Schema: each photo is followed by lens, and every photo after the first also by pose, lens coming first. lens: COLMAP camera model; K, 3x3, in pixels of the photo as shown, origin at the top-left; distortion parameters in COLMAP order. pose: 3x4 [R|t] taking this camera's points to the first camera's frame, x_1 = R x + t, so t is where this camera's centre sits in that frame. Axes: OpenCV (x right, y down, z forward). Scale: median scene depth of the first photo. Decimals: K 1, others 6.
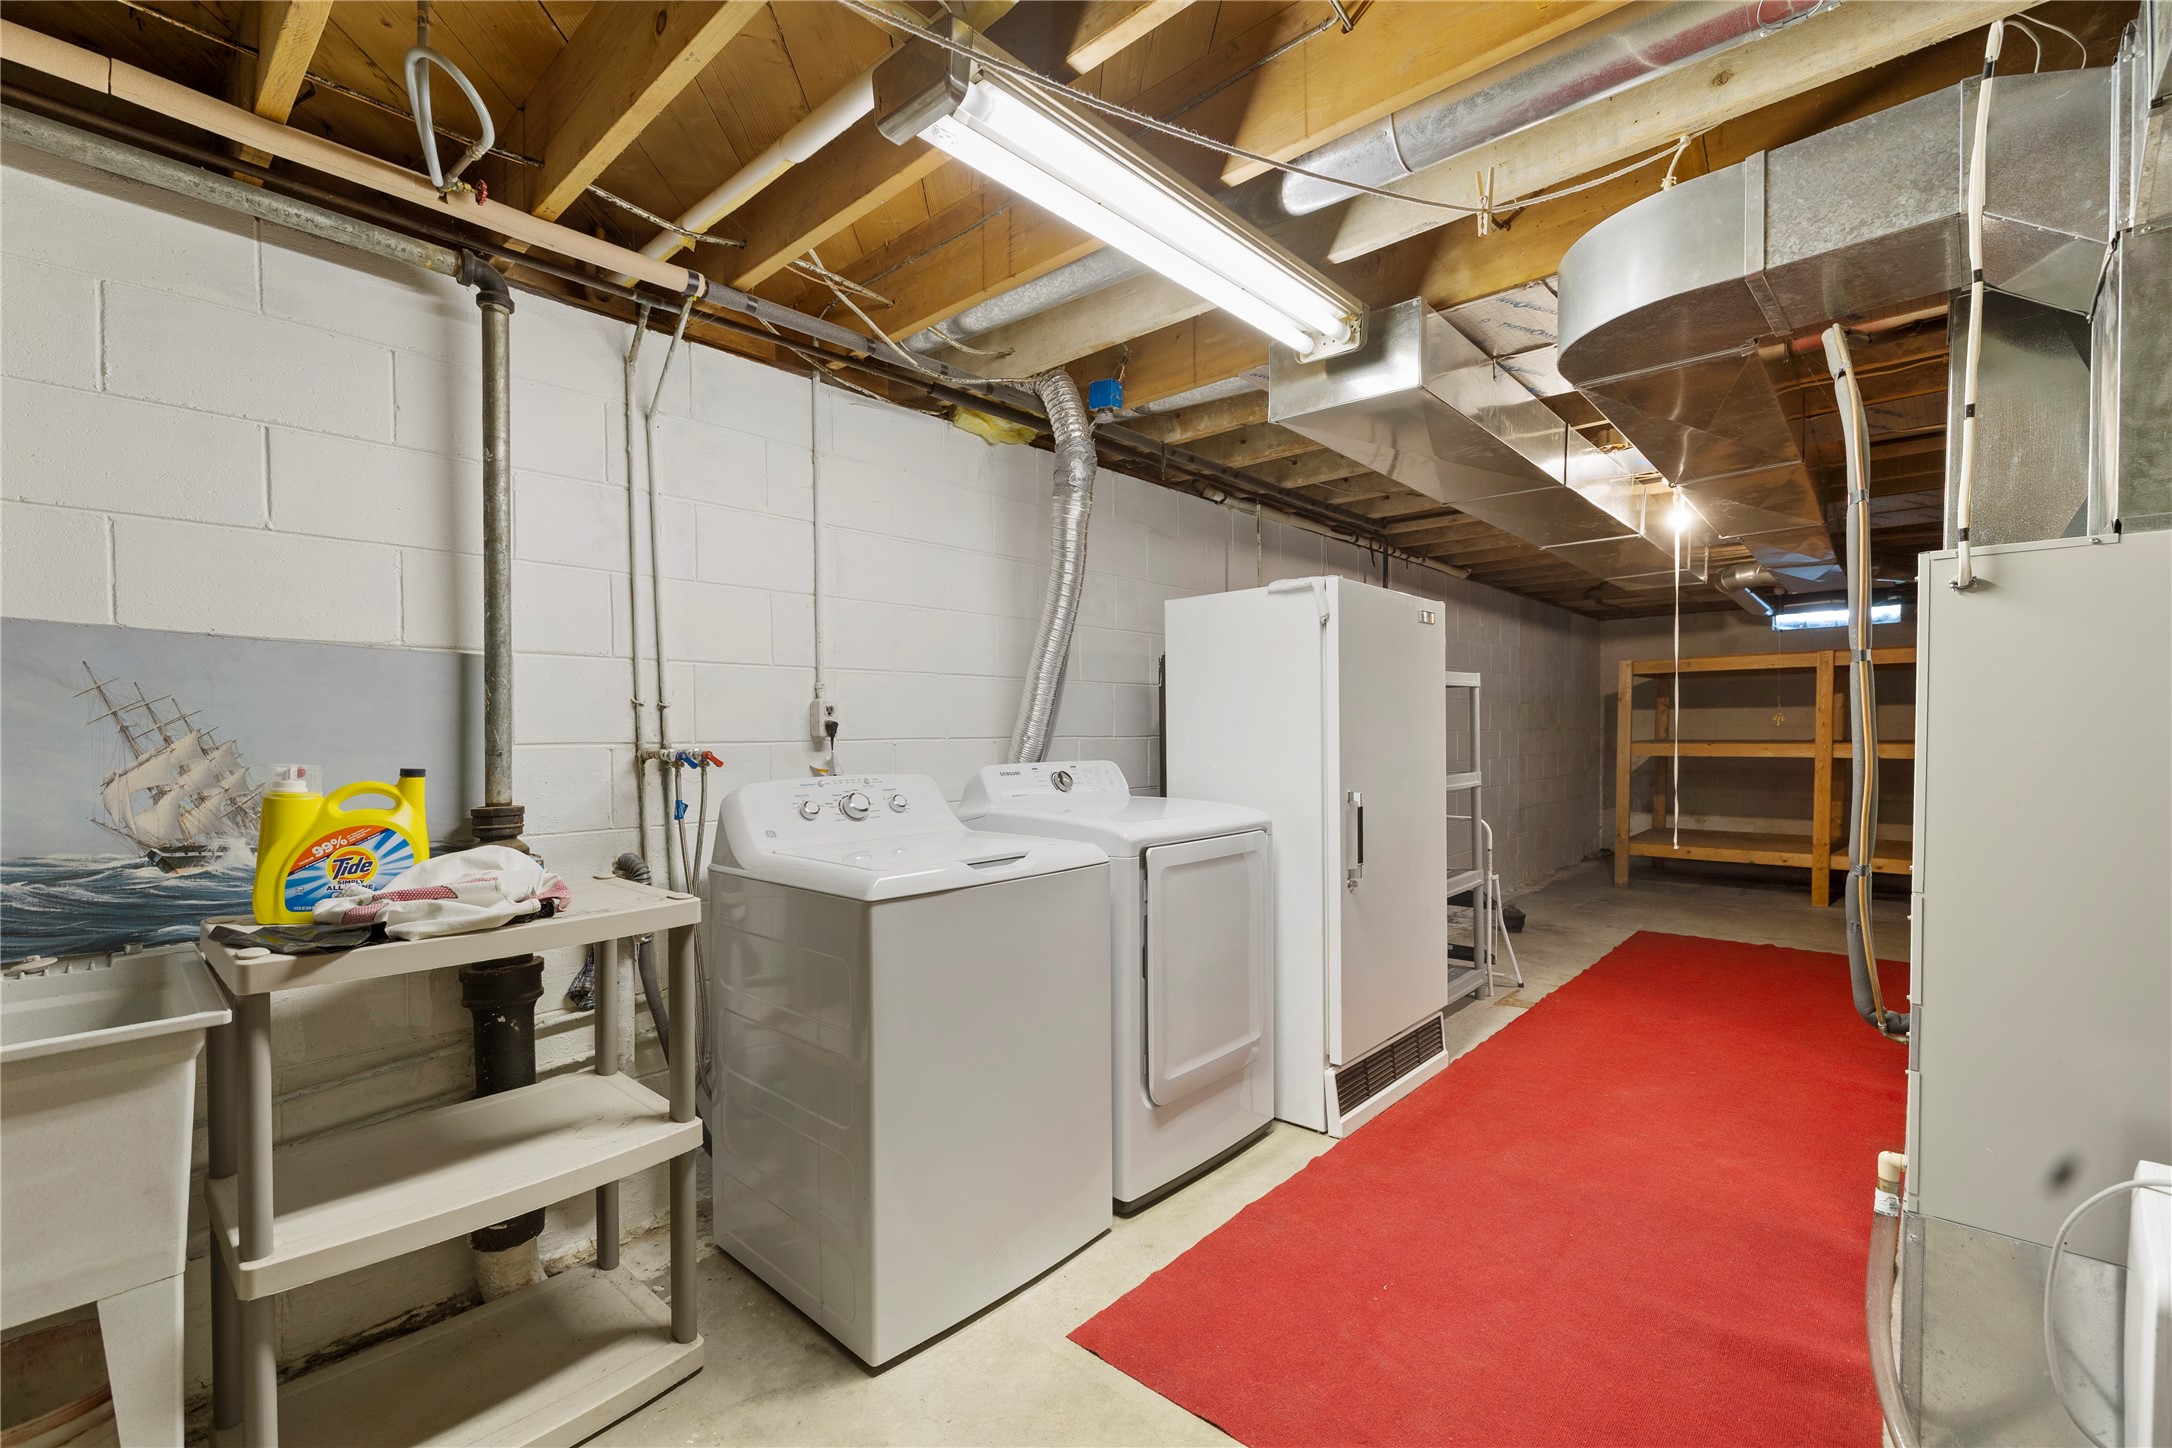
lens RADIAL K [[940.6, 0, 1102.0], [0, 940.6, 746.7], [0, 0, 1]] dist [0.001796, -0.000280]
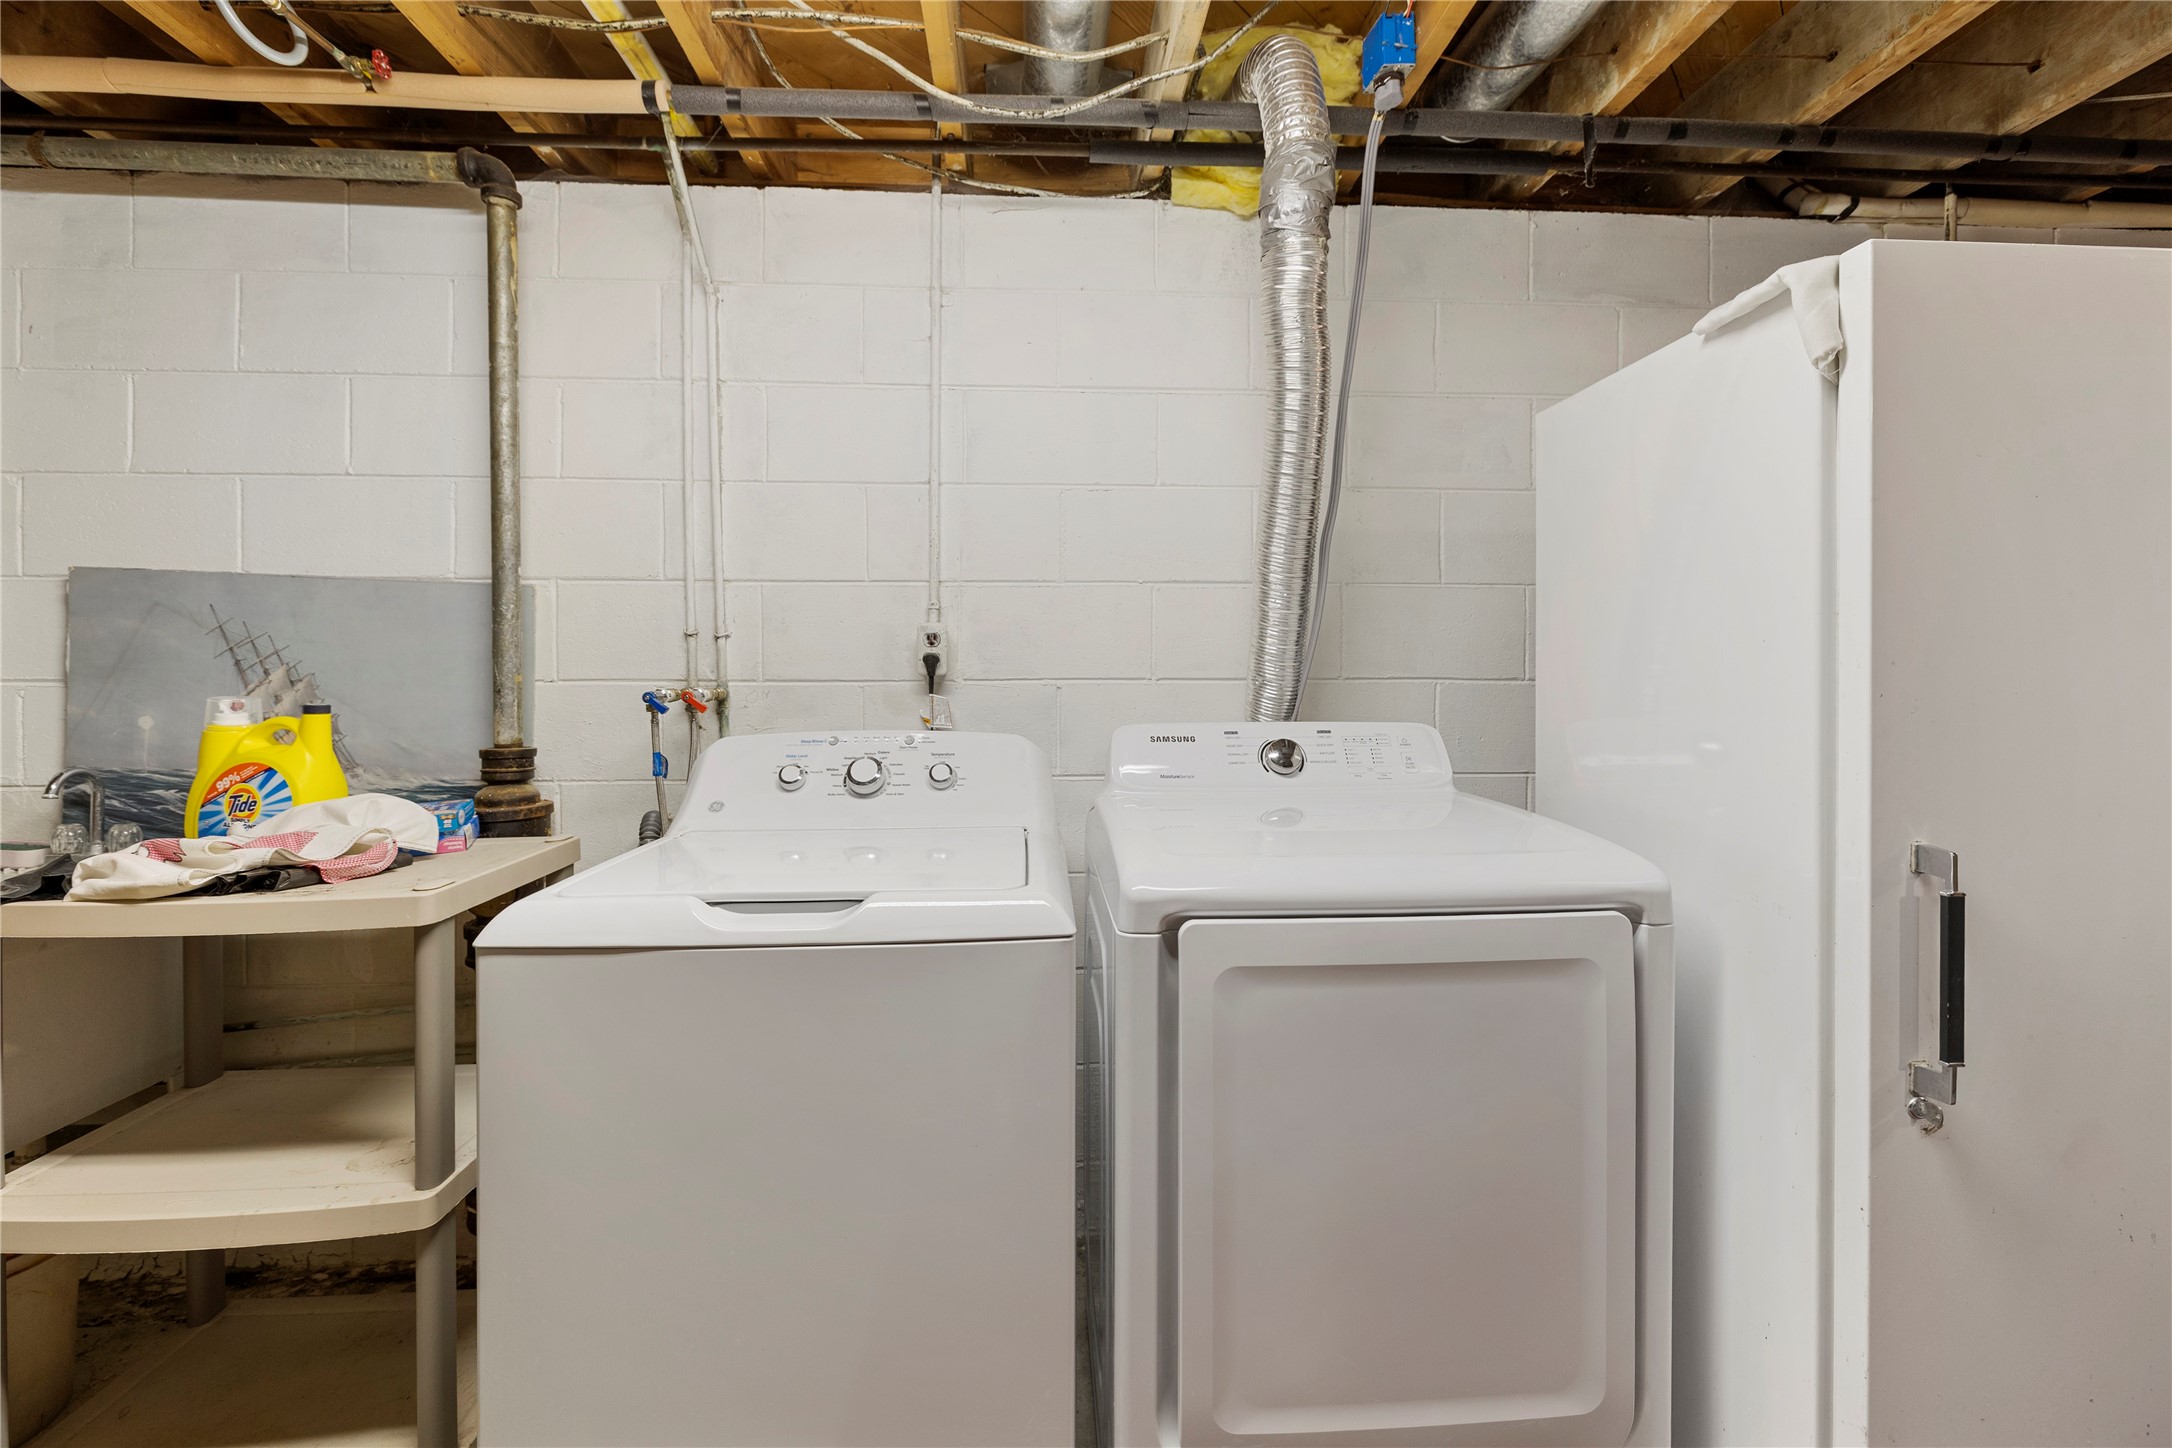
lens RADIAL K [[940.6, 0, 1096.9], [0, 940.6, 679.3], [0, 0, 1]] dist [0.001796, -0.000280]
pose [[0.710509, 0.012866, -0.703570, 0.414481], [-0.016503, 0.999863, 0.001619, -0.014315], [0.703495, 0.010461, 0.710624, 0.759518]]
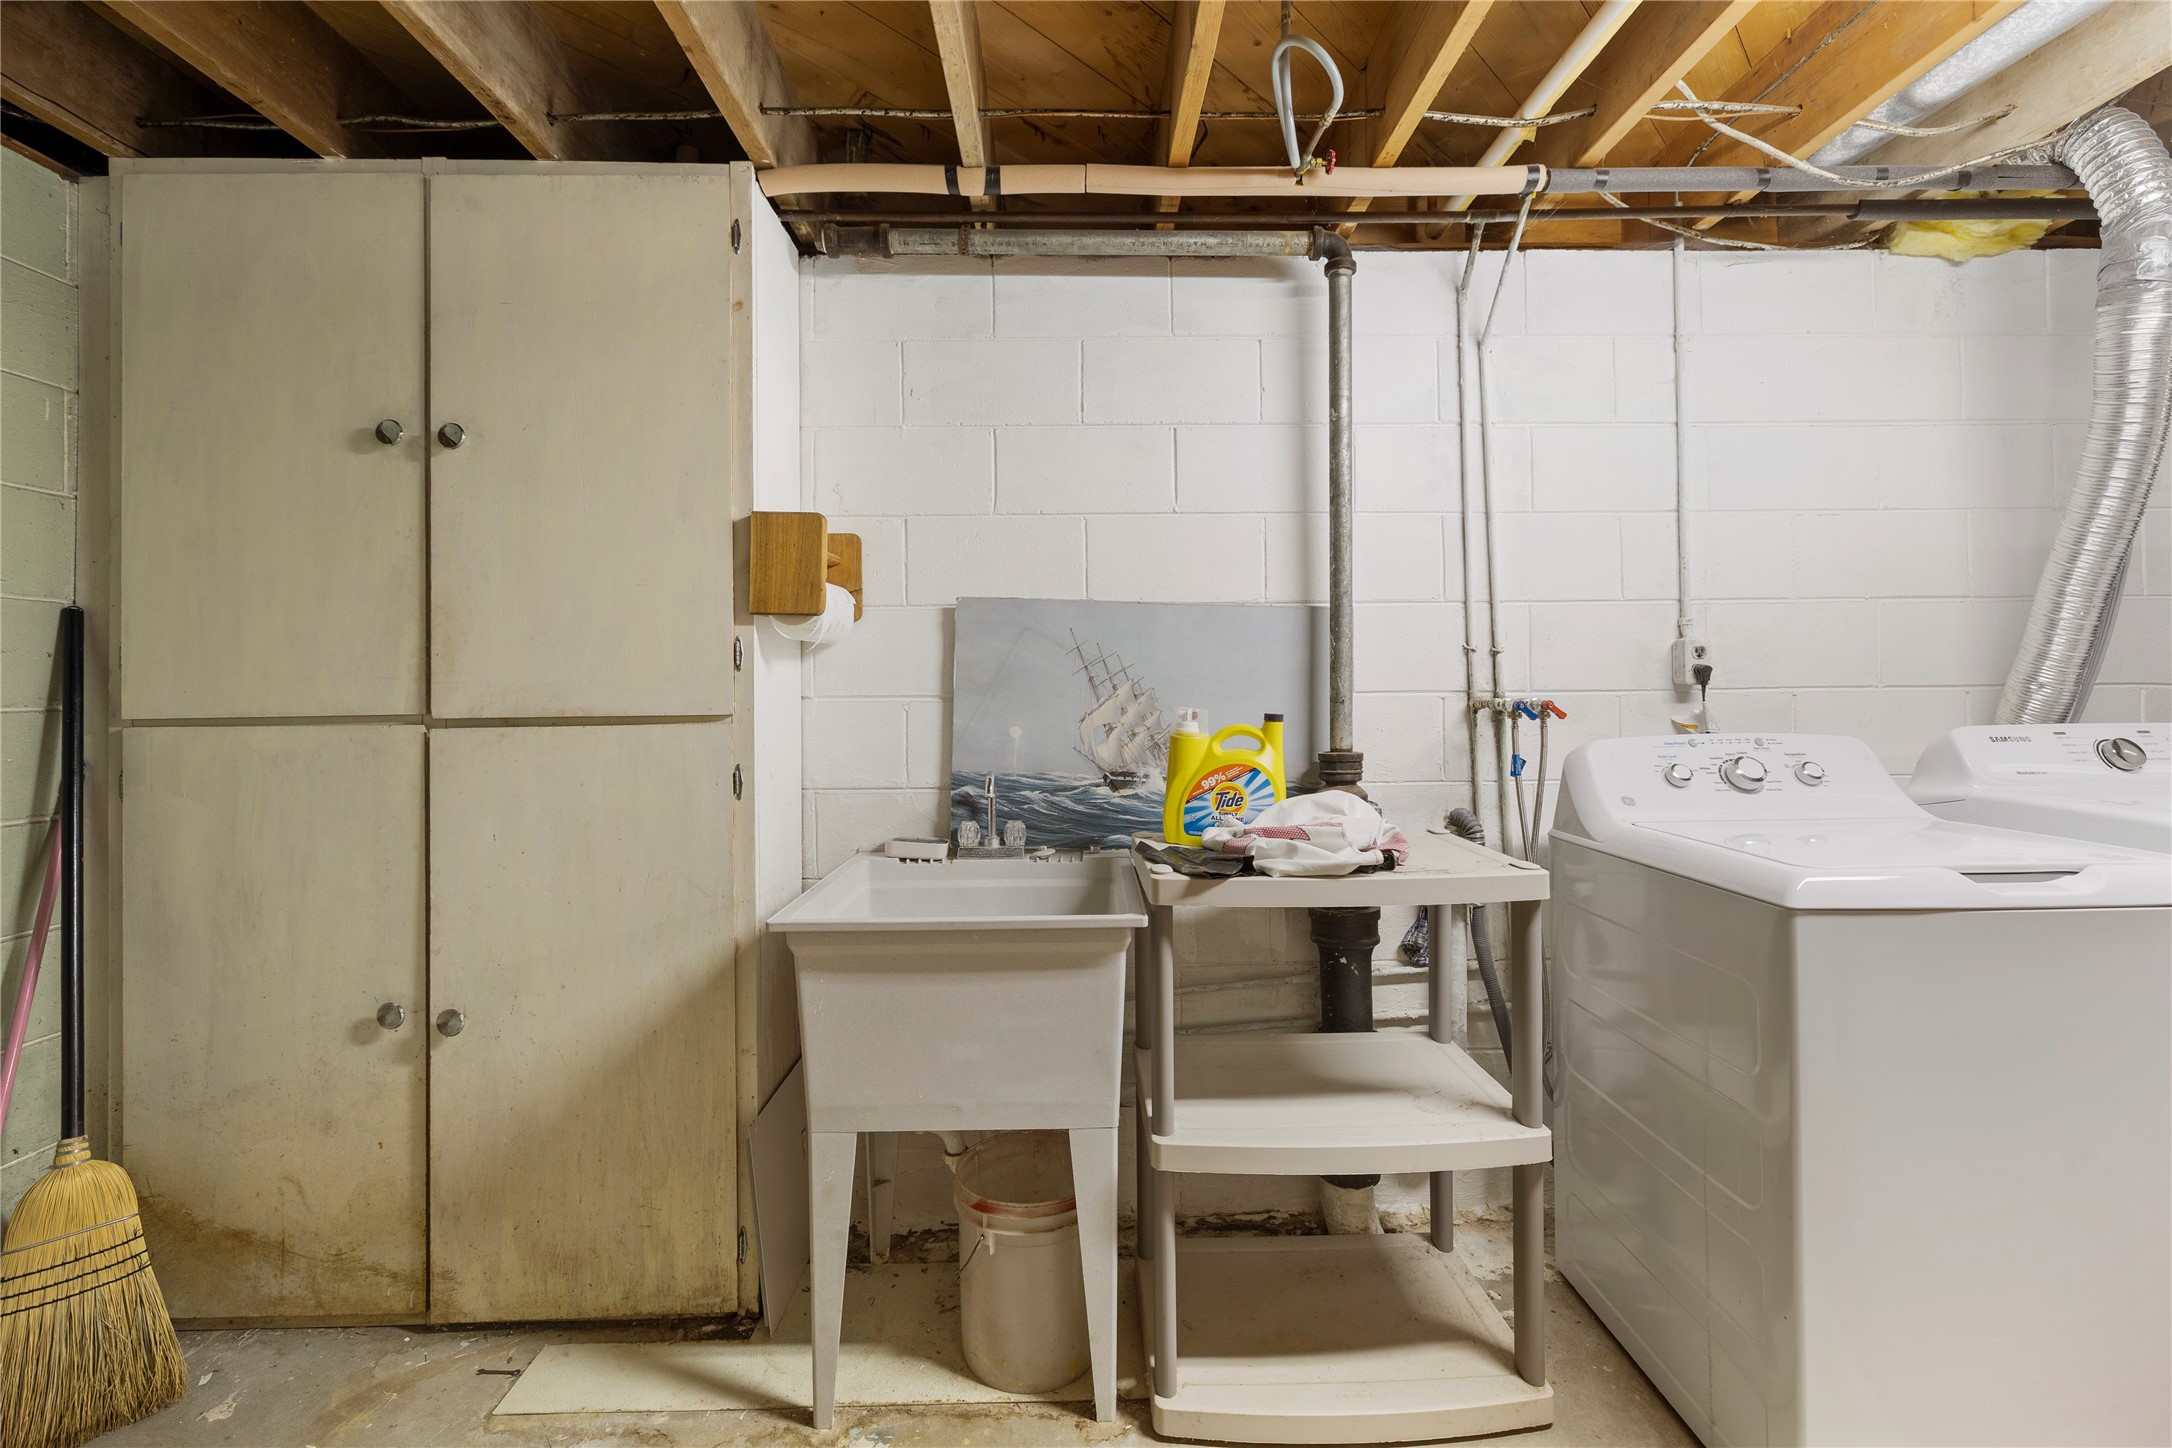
lens RADIAL K [[940.6, 0, 1085.4], [0, 940.6, 679.8], [0, 0, 1]] dist [0.001796, -0.000280]
pose [[0.679528, -0.006669, -0.733619, -0.074573], [-0.007177, 0.999850, -0.015737, 0.002479], [0.733615, 0.015959, 0.679378, 0.092300]]
